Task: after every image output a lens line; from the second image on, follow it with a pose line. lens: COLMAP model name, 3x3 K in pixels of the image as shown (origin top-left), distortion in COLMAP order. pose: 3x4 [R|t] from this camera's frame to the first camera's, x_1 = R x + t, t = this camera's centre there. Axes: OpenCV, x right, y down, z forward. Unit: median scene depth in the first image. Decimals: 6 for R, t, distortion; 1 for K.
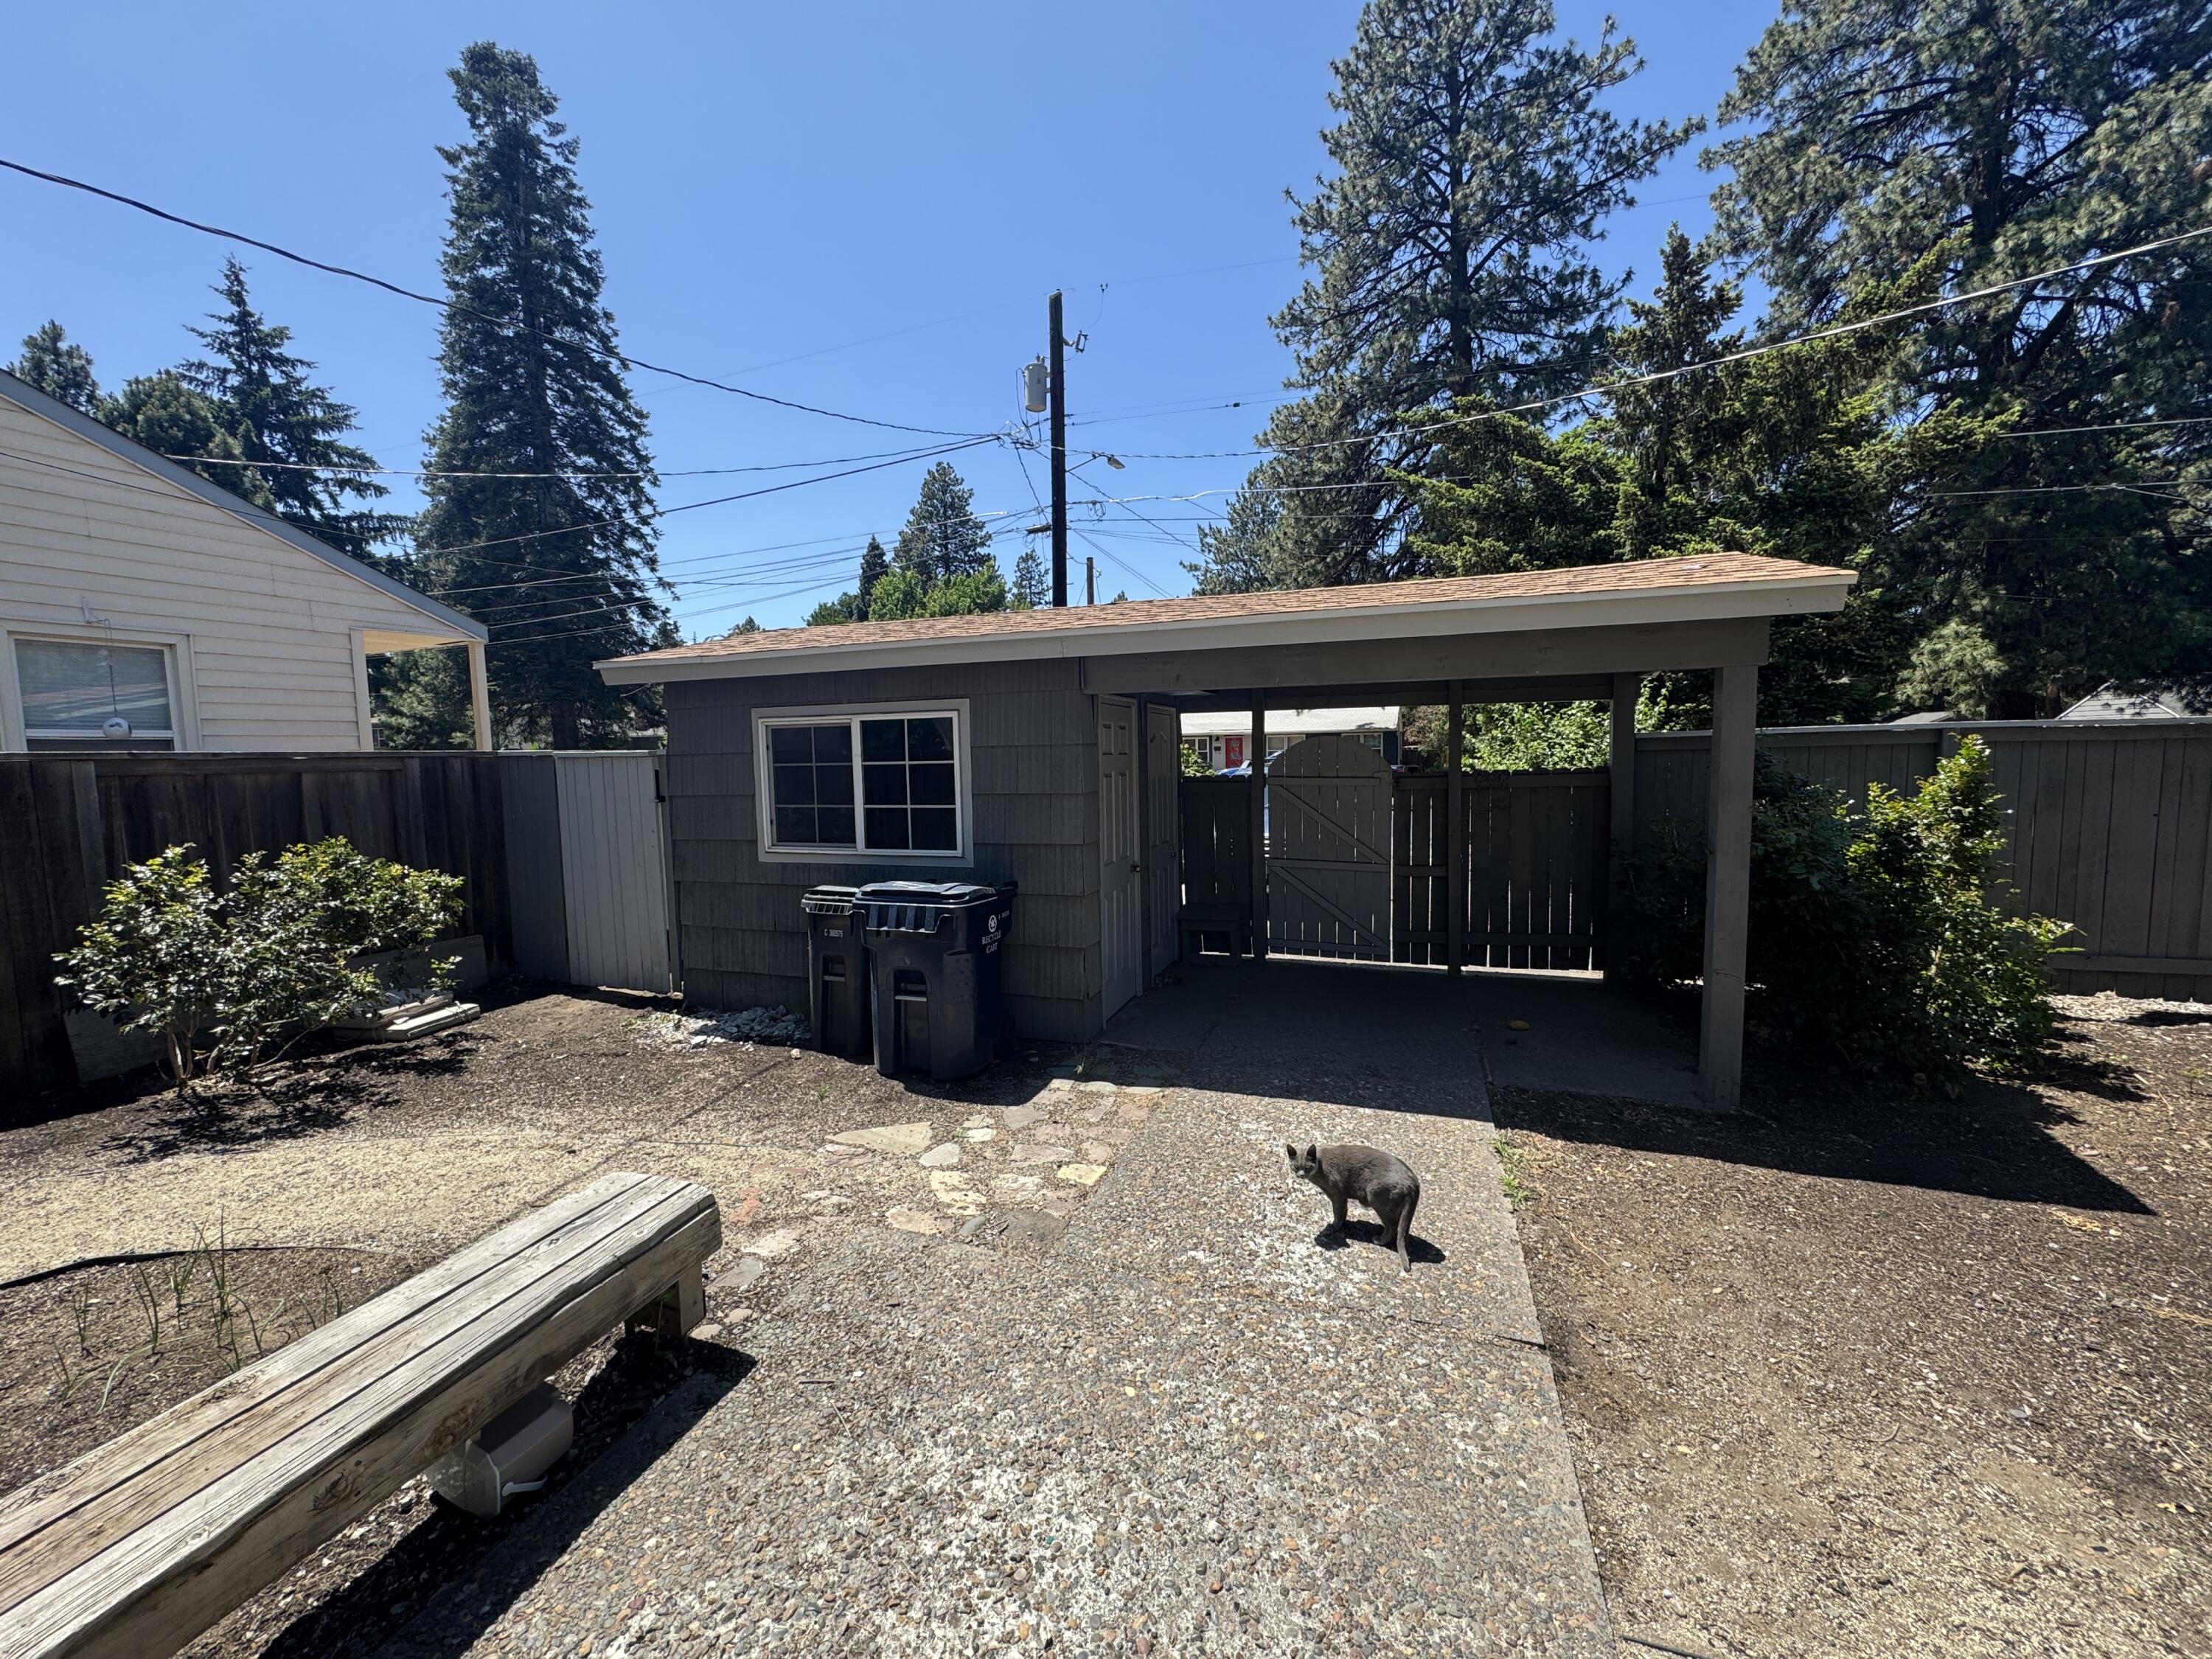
lens RADIAL K [[882.3, 0, 1109.2], [0, 882.3, 823.1], [0, 0, 1]] dist [-0.001314, 0.000012]
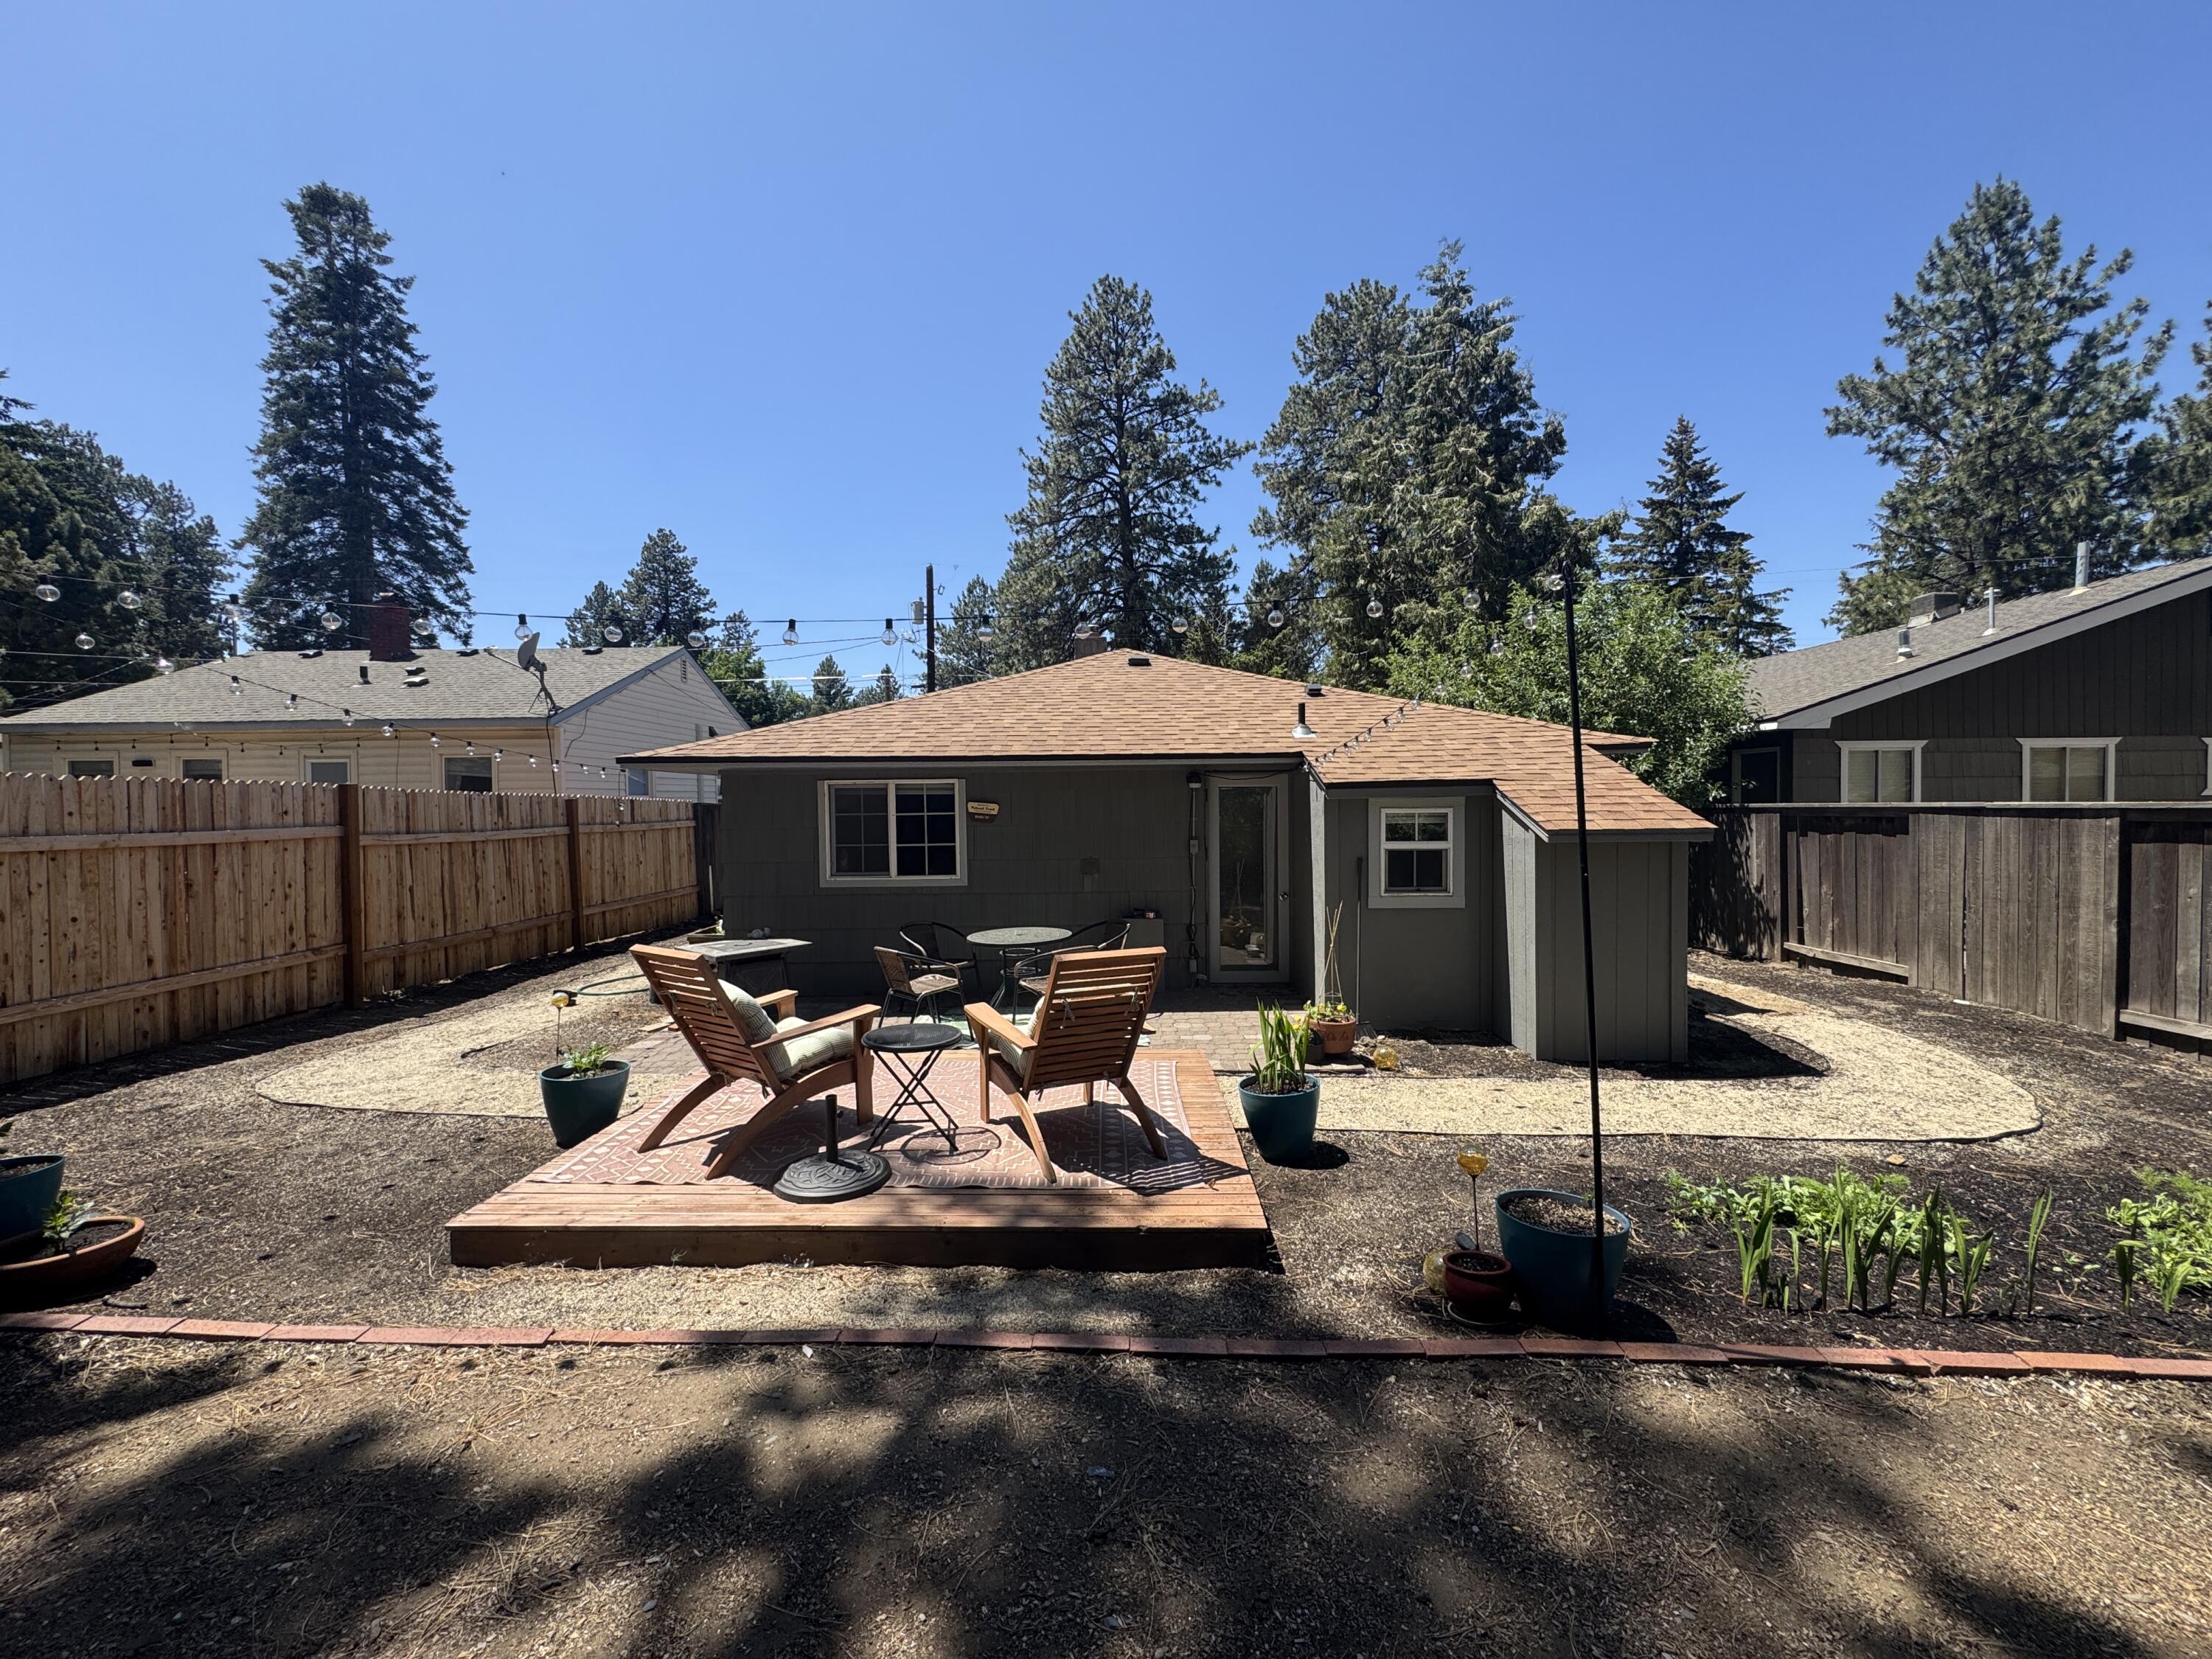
lens RADIAL K [[882.3, 0, 1109.2], [0, 882.3, 823.1], [0, 0, 1]] dist [-0.001314, 0.000012]
pose [[0.938116, 0.000192, 0.346322, -0.222154], [0.021642, 0.998013, -0.059177, 0.045656], [-0.345646, 0.063010, 0.936247, -0.547741]]
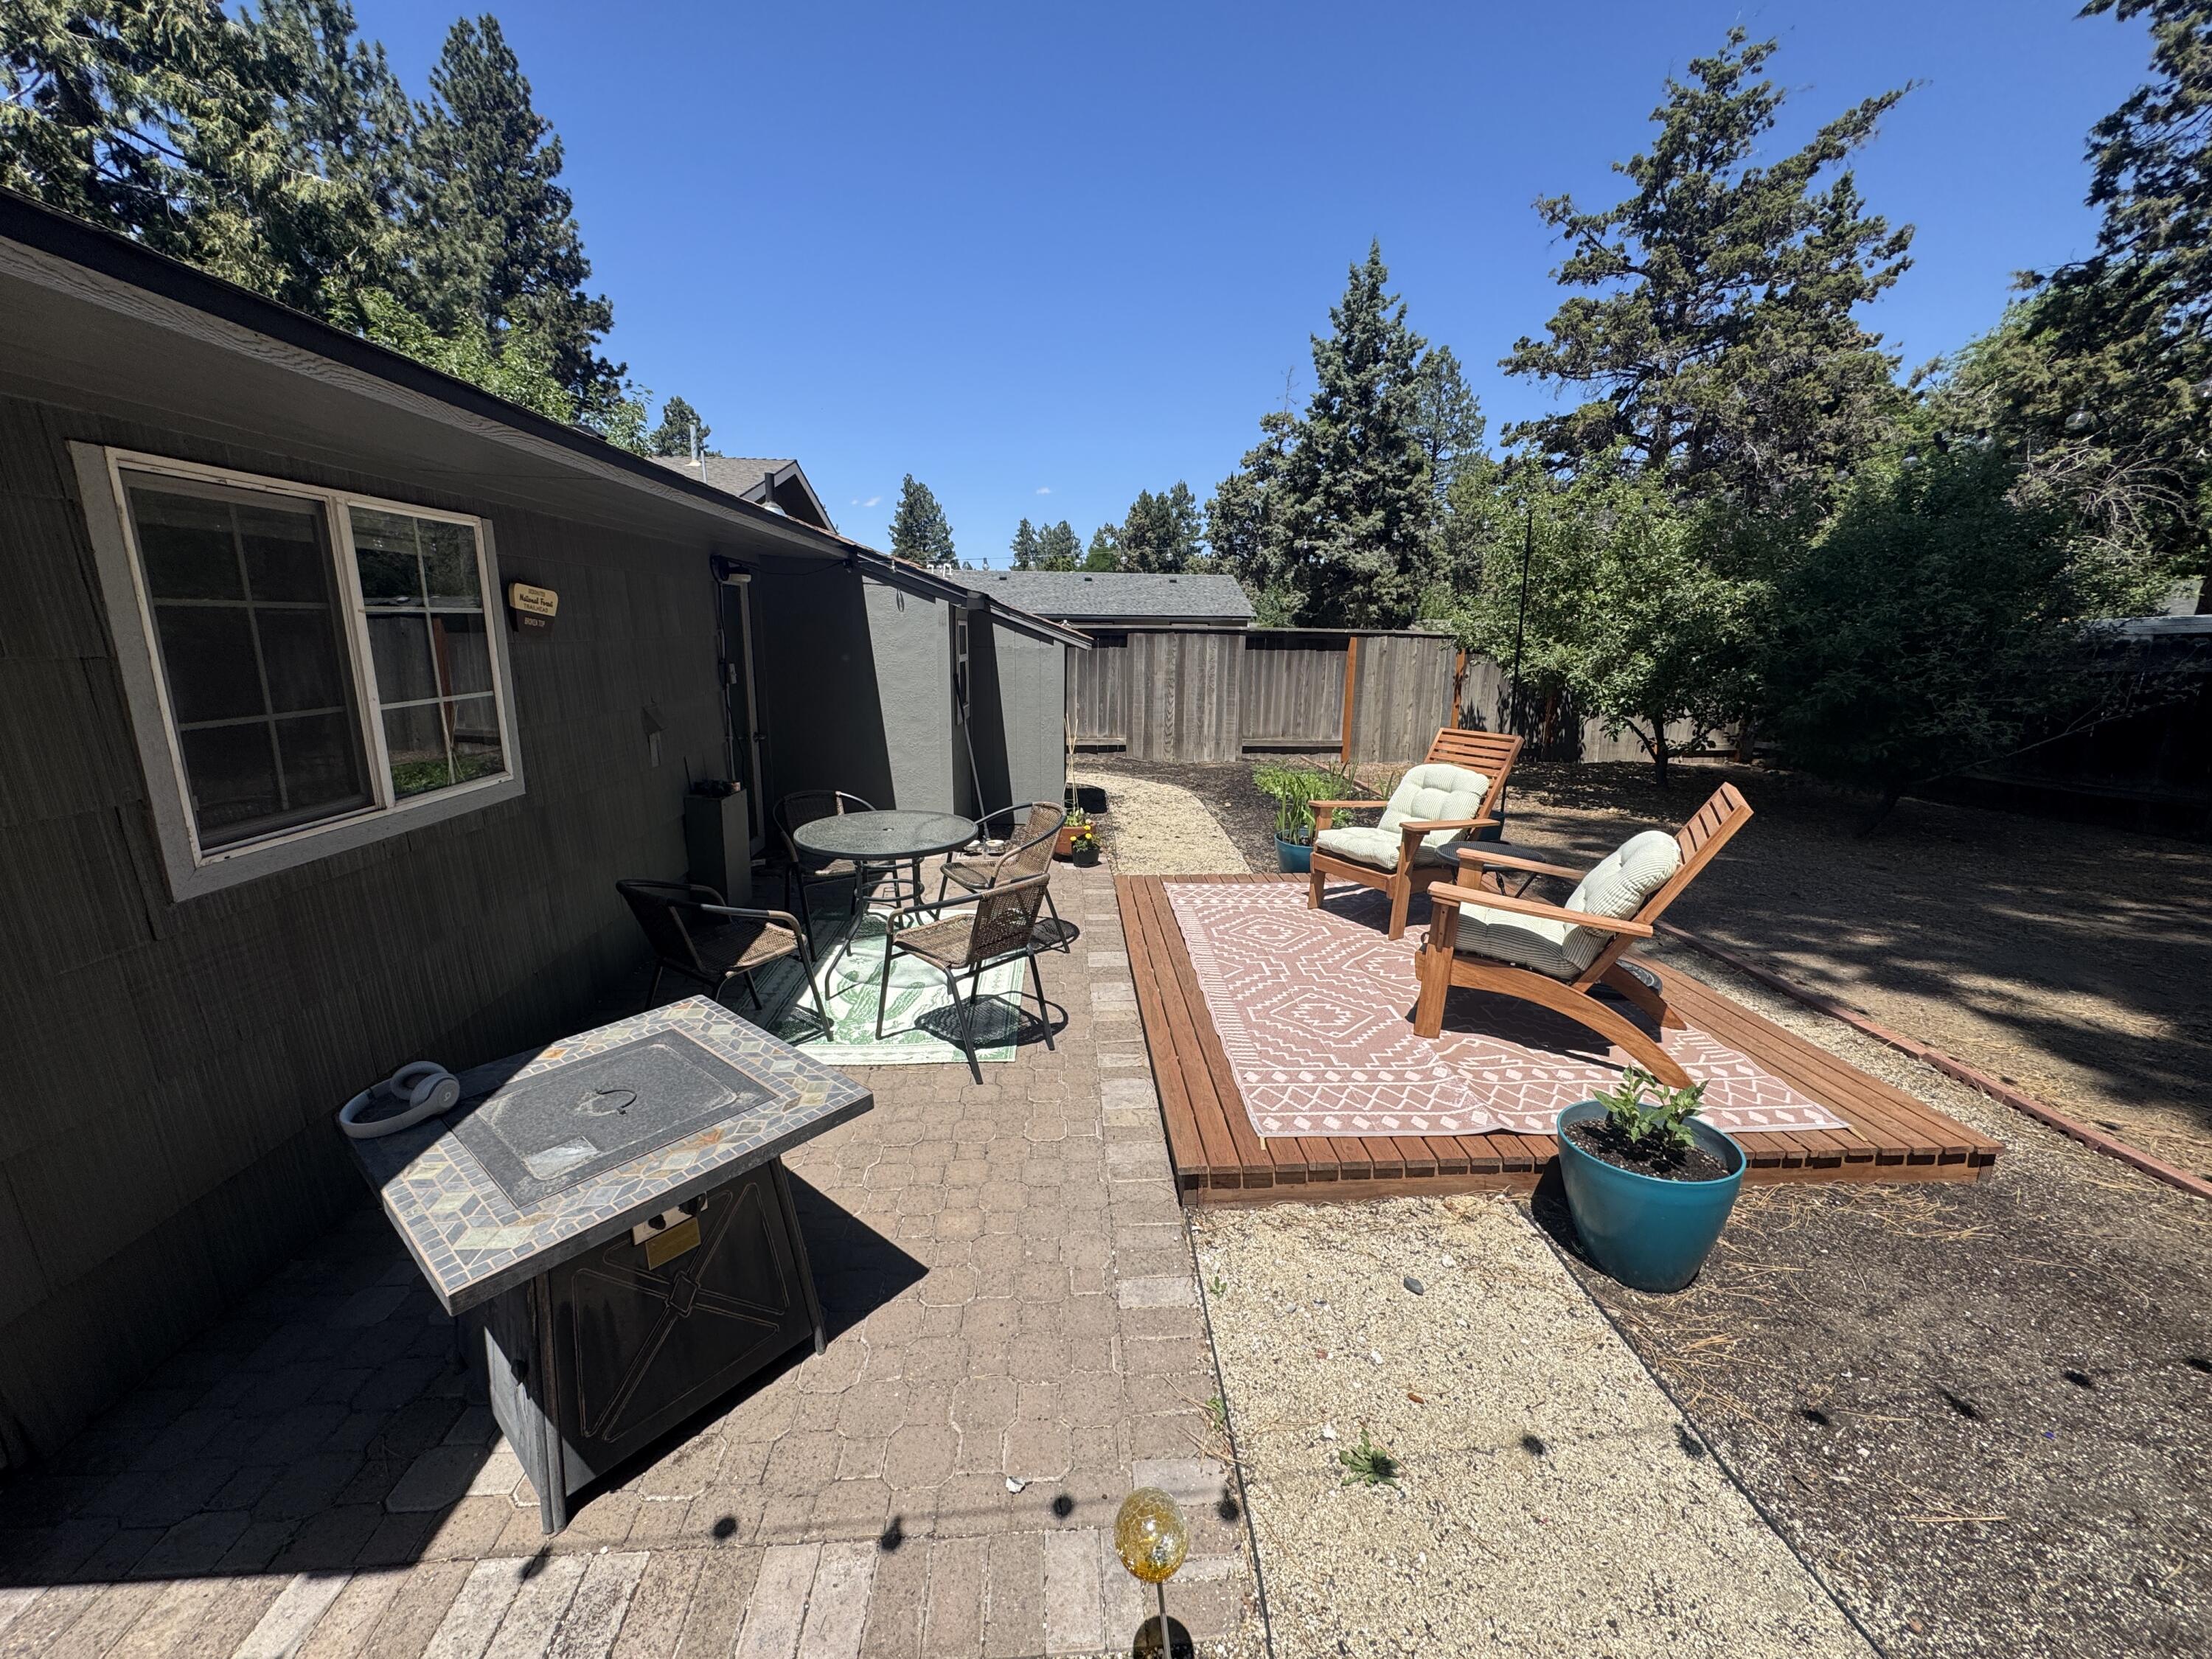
lens RADIAL K [[882.3, 0, 1109.2], [0, 882.3, 823.1], [0, 0, 1]] dist [-0.001314, 0.000012]
pose [[-0.399486, -0.187244, 0.897413, -0.306204], [0.065265, 0.970626, 0.231573, 0.029117], [-0.914413, 0.151080, -0.375531, -0.278946]]
